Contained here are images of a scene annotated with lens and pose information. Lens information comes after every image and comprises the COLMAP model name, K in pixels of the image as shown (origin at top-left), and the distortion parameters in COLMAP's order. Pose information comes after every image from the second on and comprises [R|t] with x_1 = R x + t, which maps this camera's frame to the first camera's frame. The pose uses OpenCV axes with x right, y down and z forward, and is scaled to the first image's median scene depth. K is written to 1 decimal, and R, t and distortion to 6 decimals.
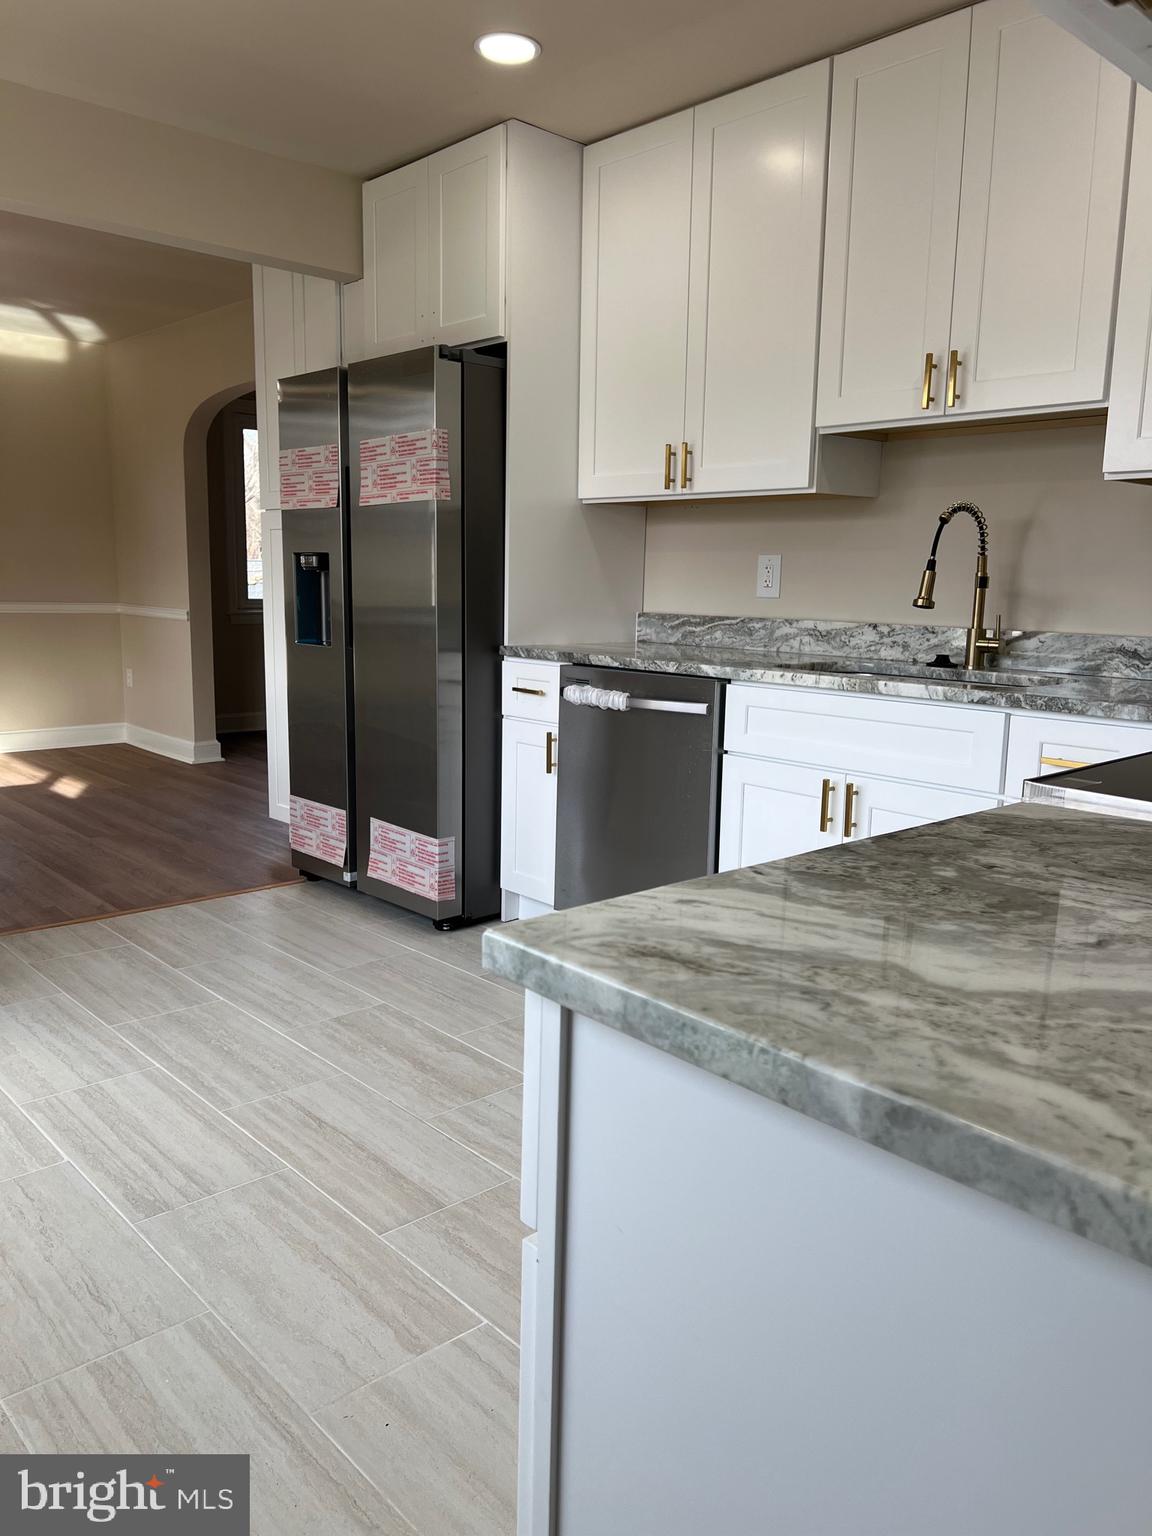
lens RADIAL K [[1157.7, 0, 572.3], [0, 1157.7, 766.1], [0, 0, 1]] dist [0.052604, -0.055274]
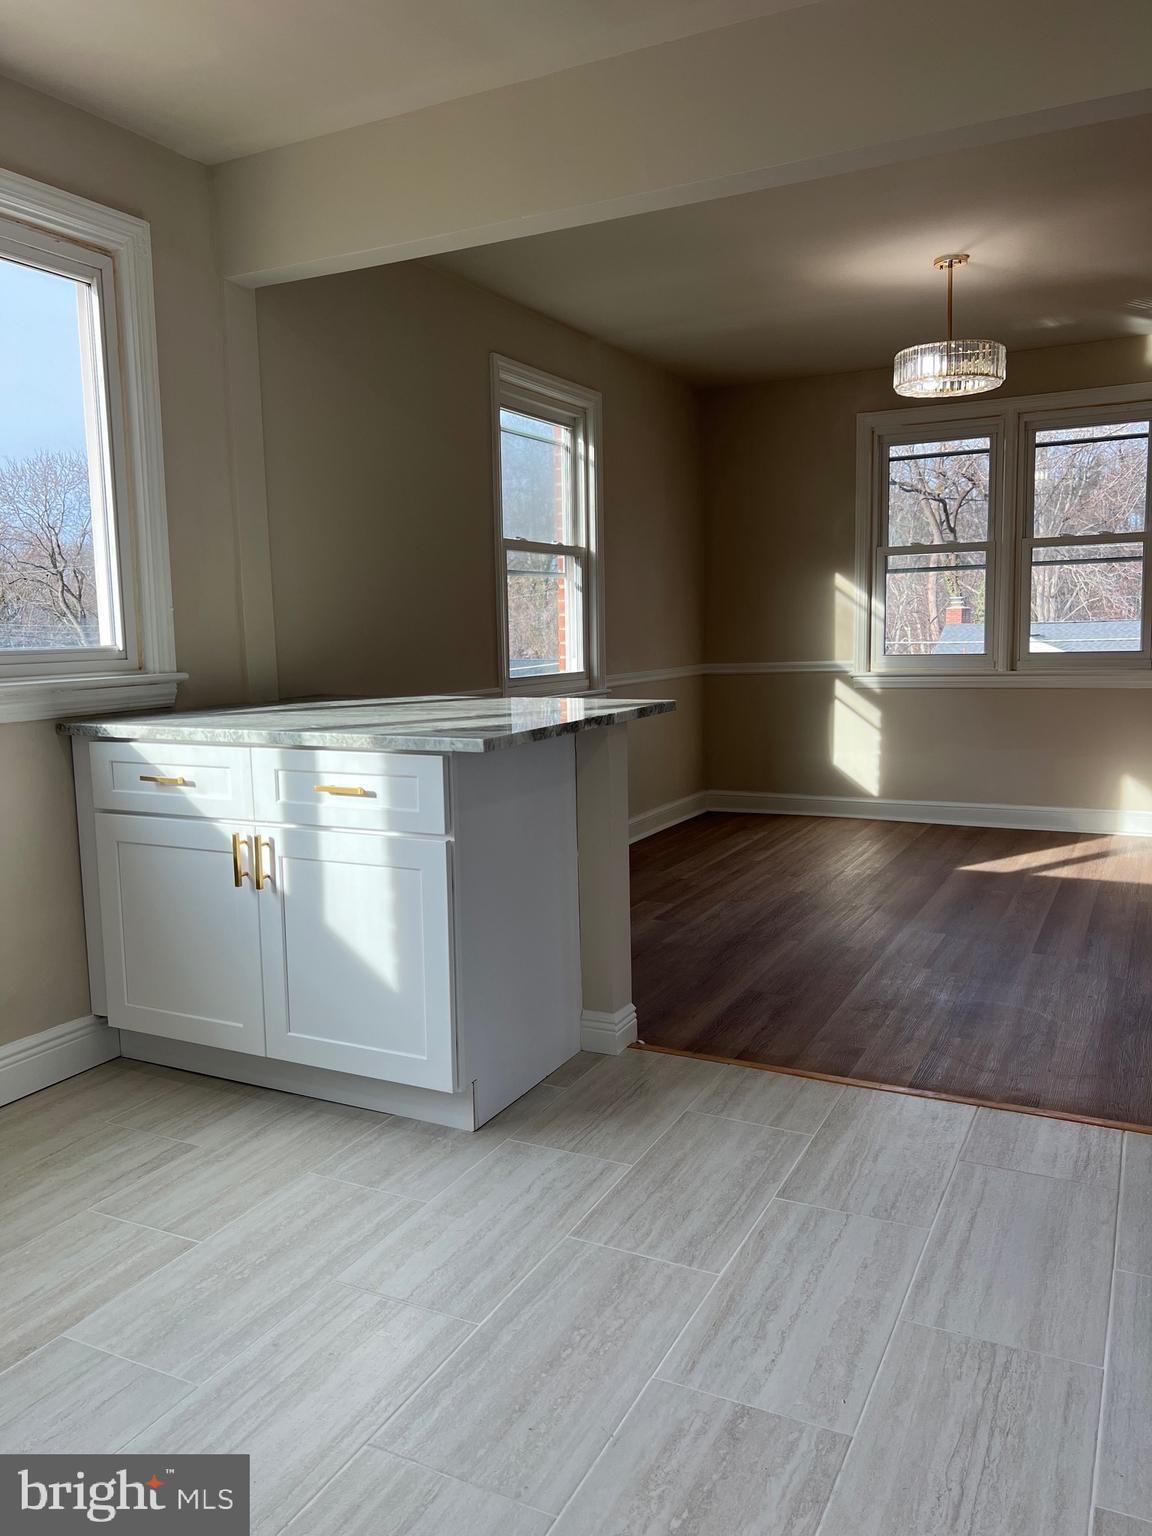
lens RADIAL K [[1157.7, 0, 572.3], [0, 1157.7, 766.1], [0, 0, 1]] dist [0.052604, -0.055274]
pose [[0.356733, 0.089716, -0.929888, 0.233468], [-0.125009, 0.991010, 0.047656, -0.095521], [0.925805, 0.099244, 0.364742, 0.596666]]
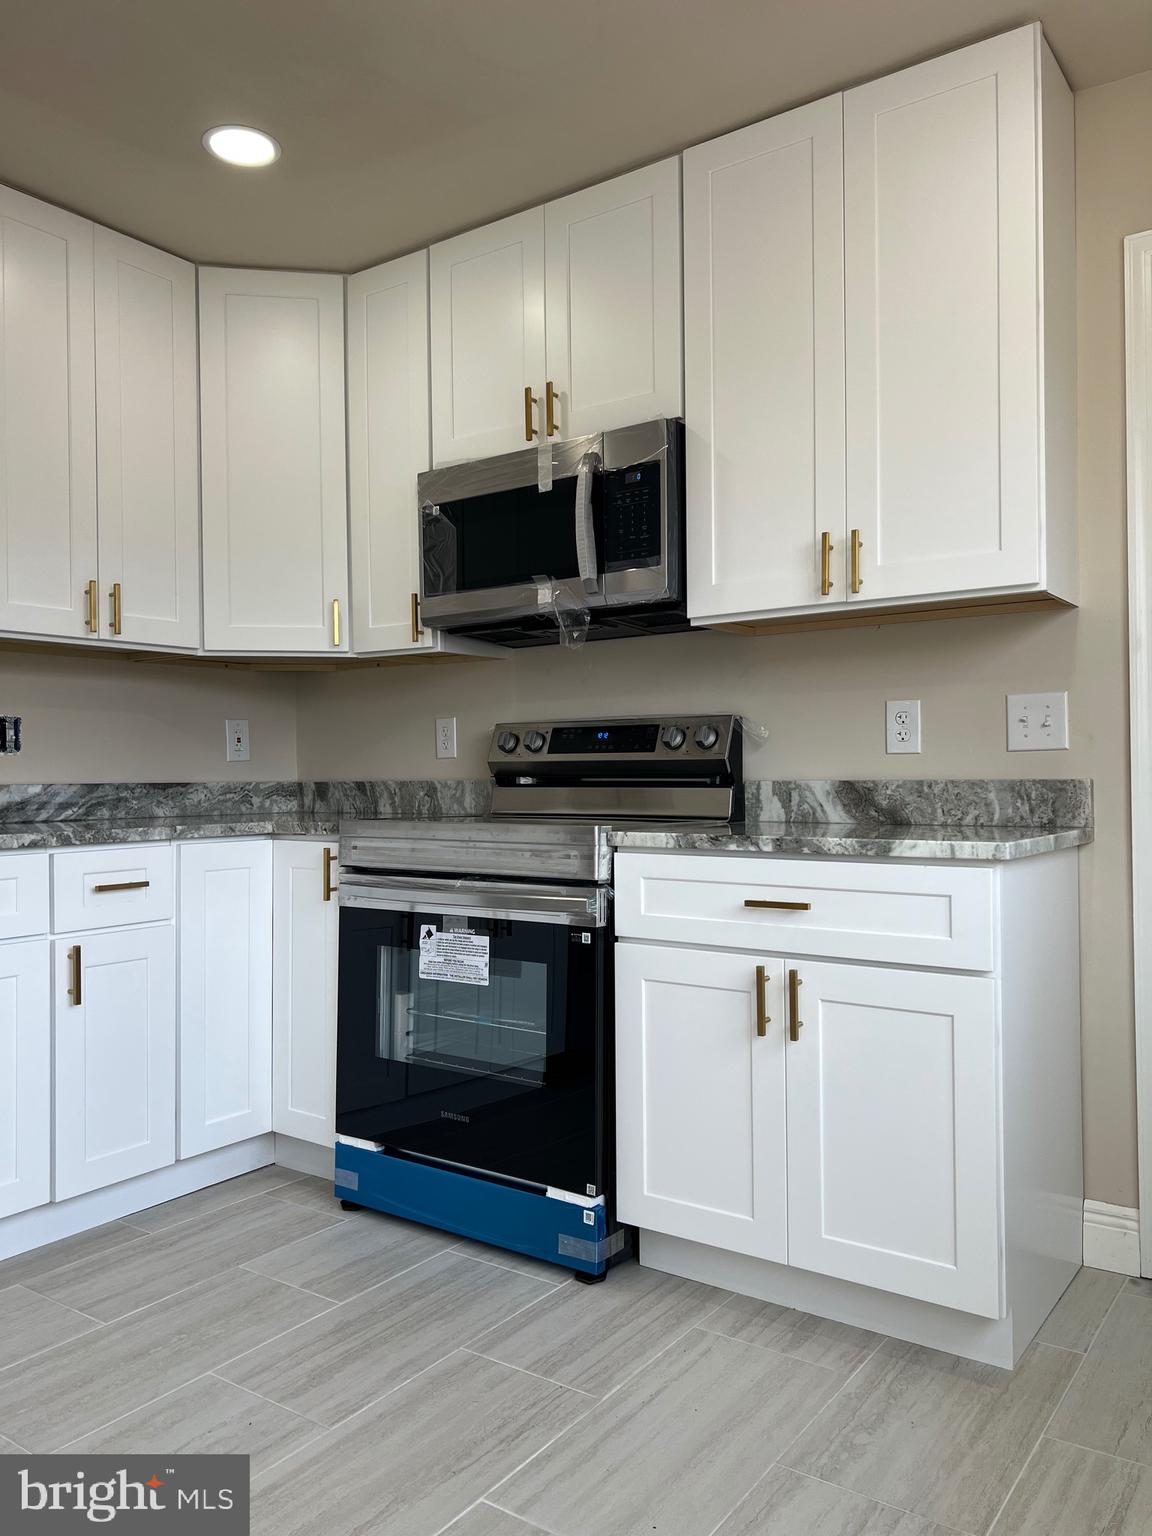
lens RADIAL K [[1153.3, 0, 581.4], [0, 1153.3, 765.1], [0, 0, 1]] dist [0.063403, -0.072842]
pose [[-0.217009, -0.010059, 0.976118, -0.517373], [0.167569, 0.984720, 0.047402, -0.065280], [-0.961680, 0.173853, -0.212007, 0.536513]]
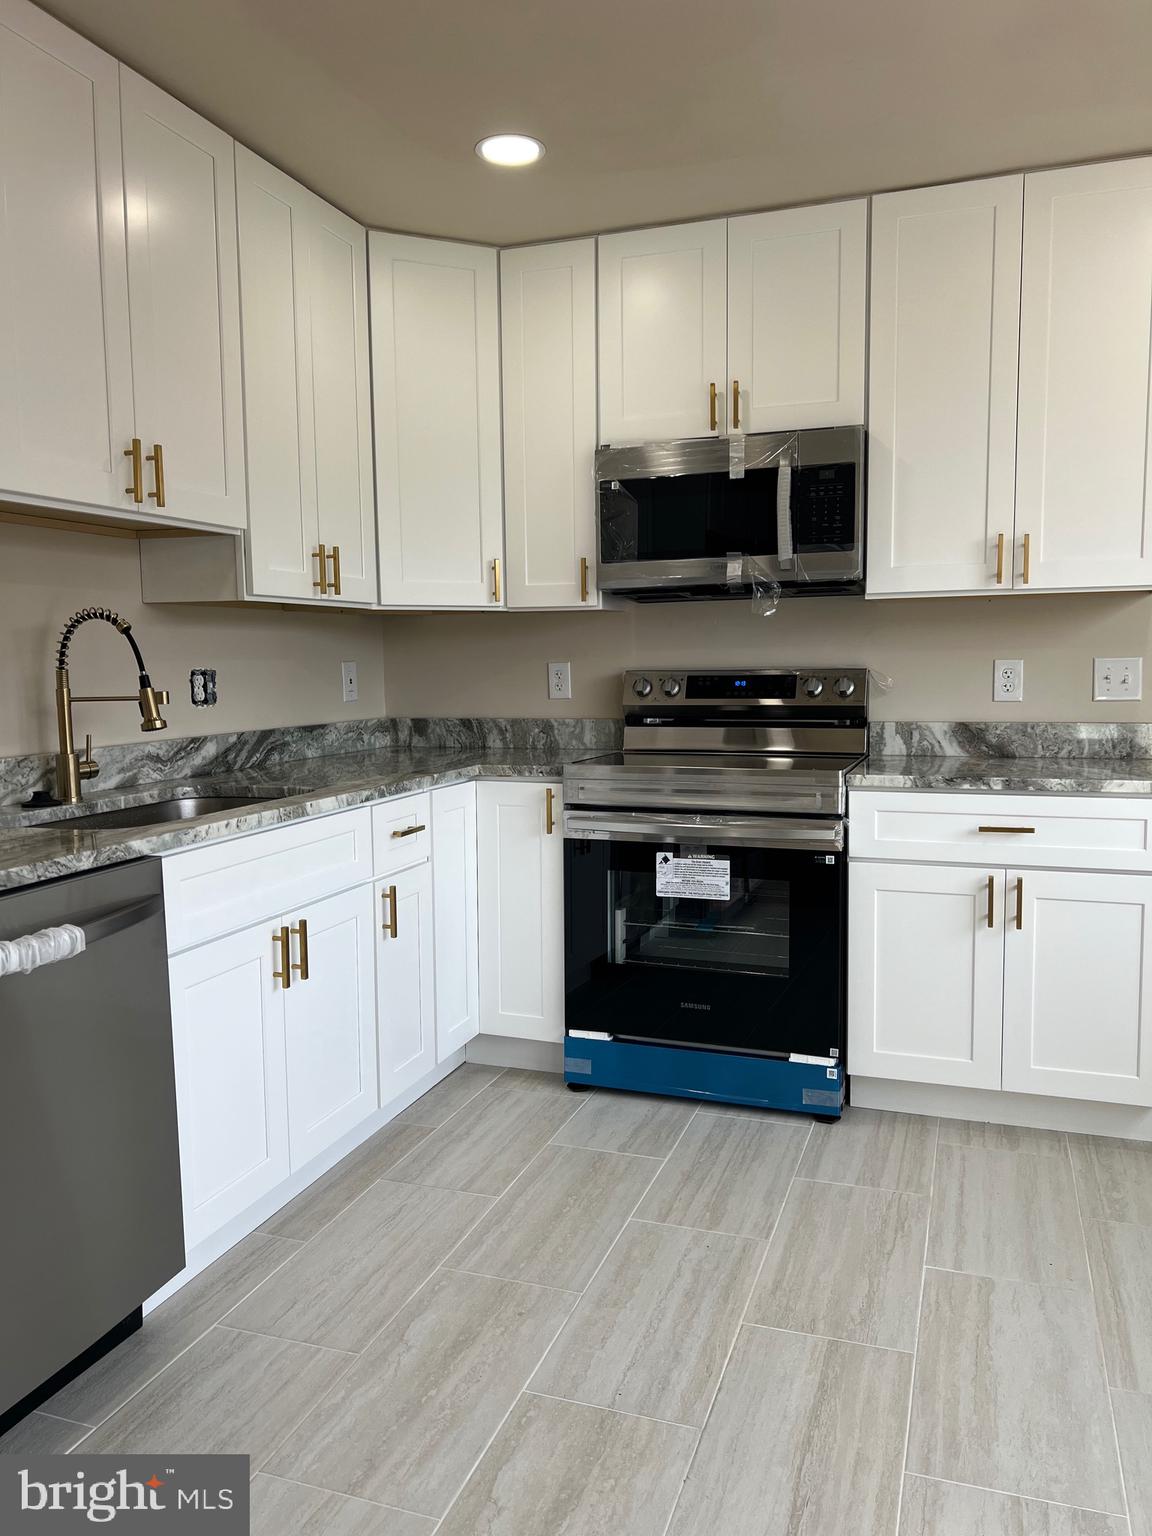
lens RADIAL K [[1153.3, 0, 581.4], [0, 1153.3, 765.1], [0, 0, 1]] dist [0.063403, -0.072842]
pose [[-0.479654, -0.096213, 0.872167, -0.504947], [0.149392, 0.970504, 0.189220, -0.189466], [-0.864647, 0.221055, -0.451133, 0.938196]]
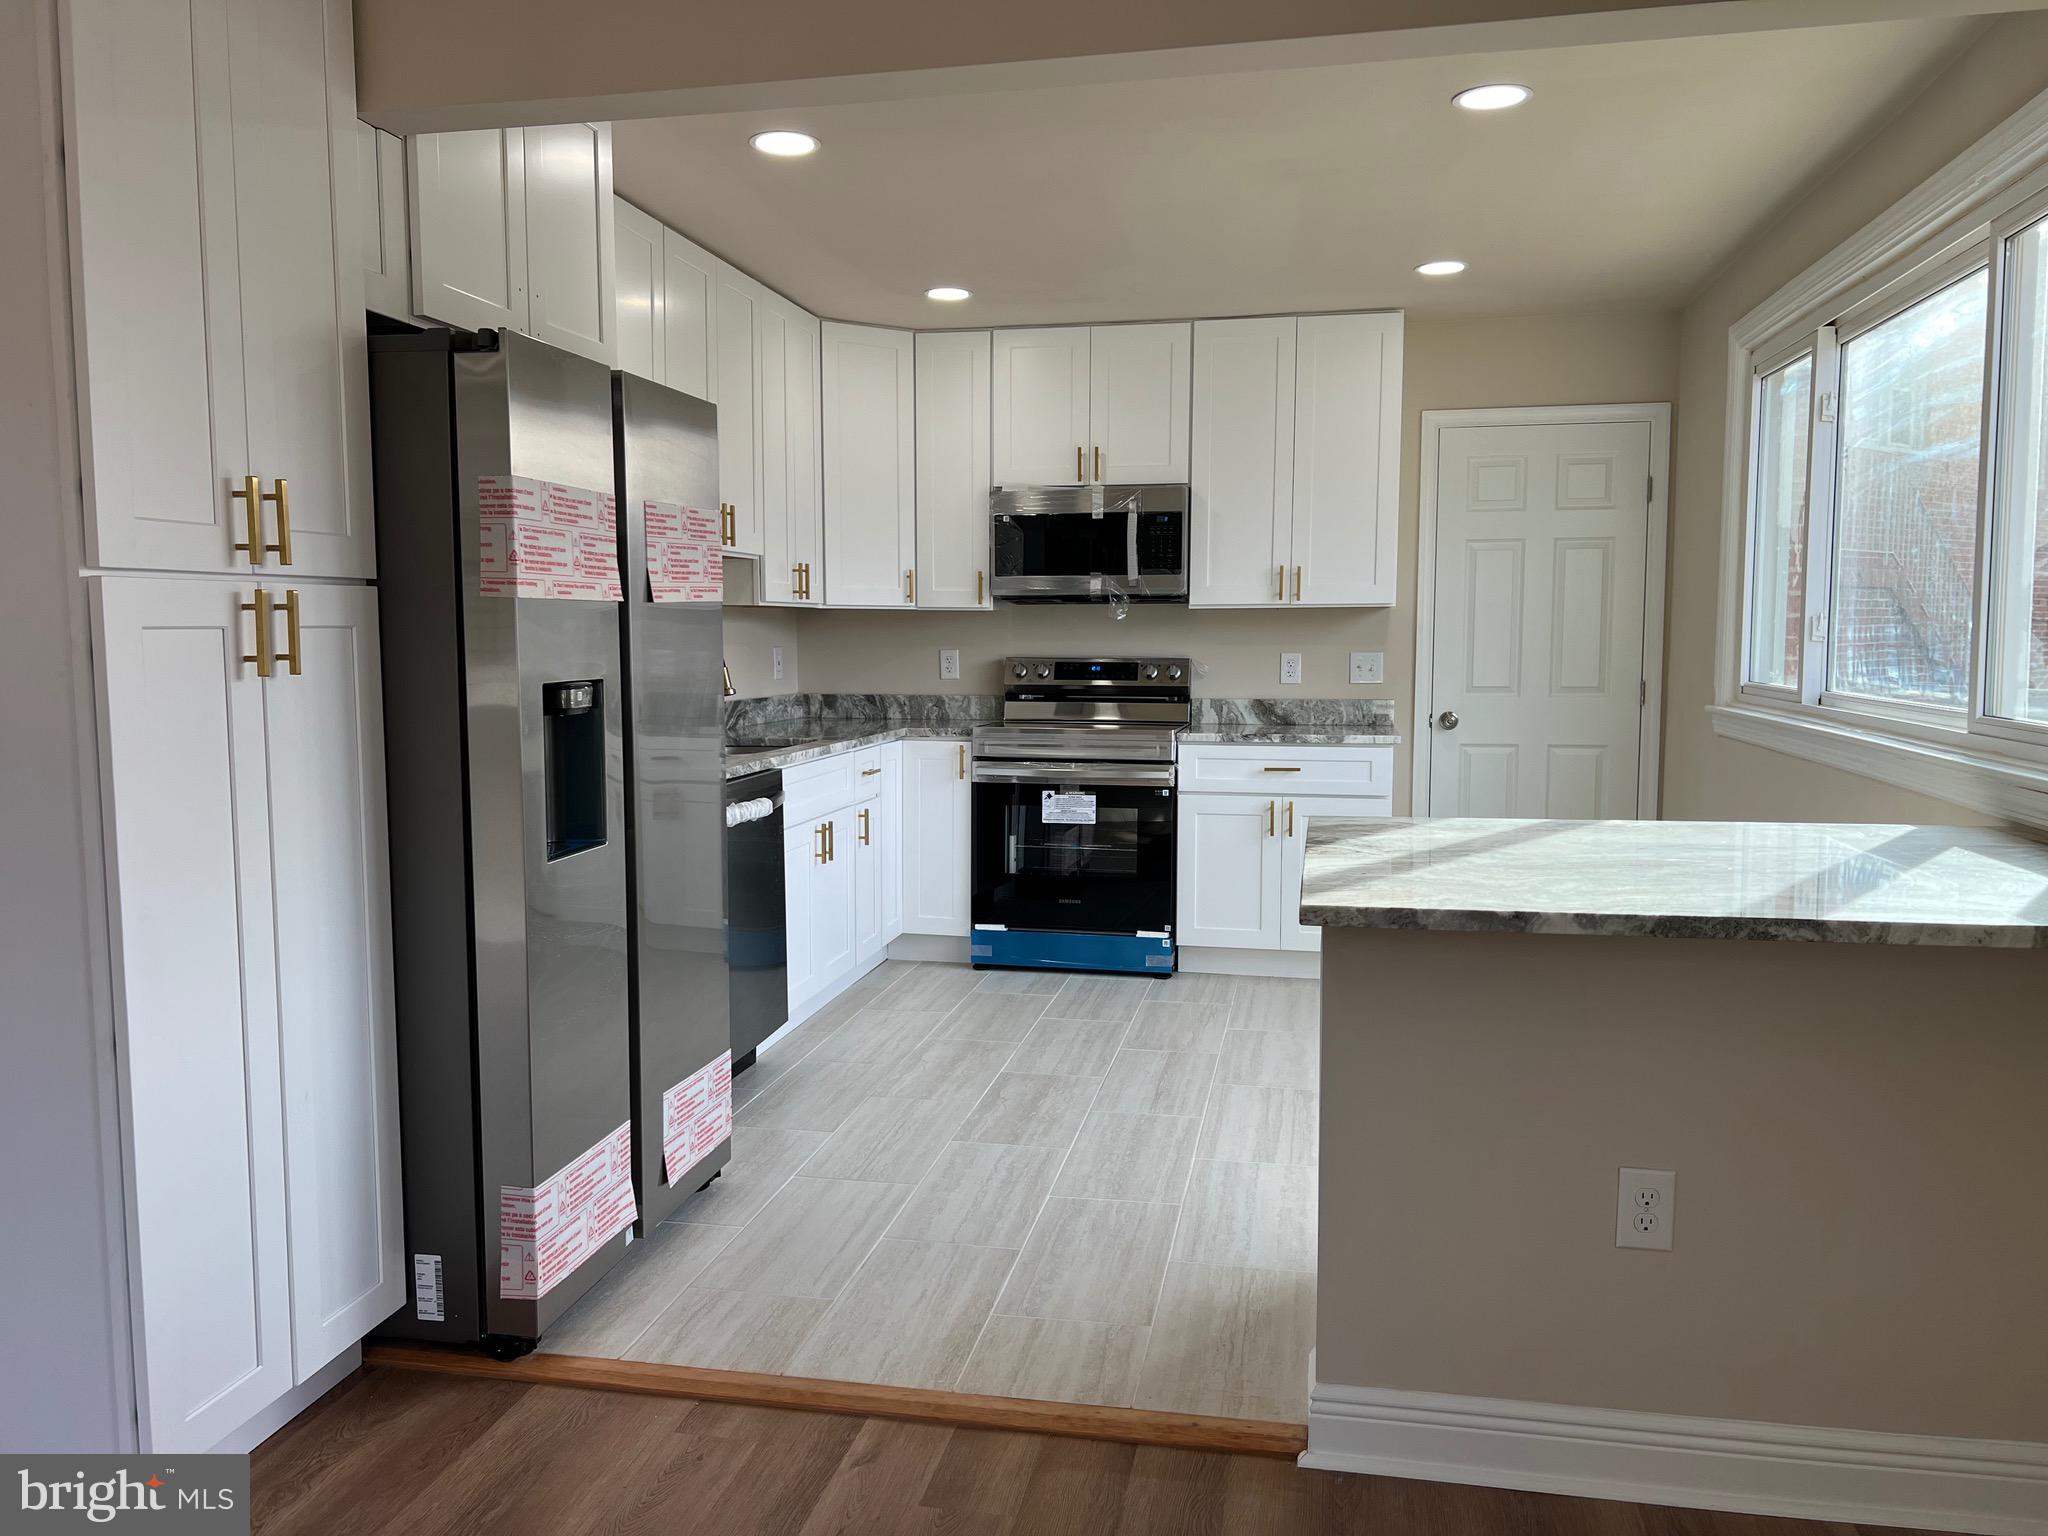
lens RADIAL K [[1547.5, 0, 1030.4], [0, 1547.5, 775.1], [0, 0, 1]] dist [0.130082, -0.000642]
pose [[-0.601585, -0.095981, 0.793022, -1.066214], [0.120019, 0.970626, 0.208522, -0.309115], [-0.789741, 0.220621, -0.572394, 1.456263]]
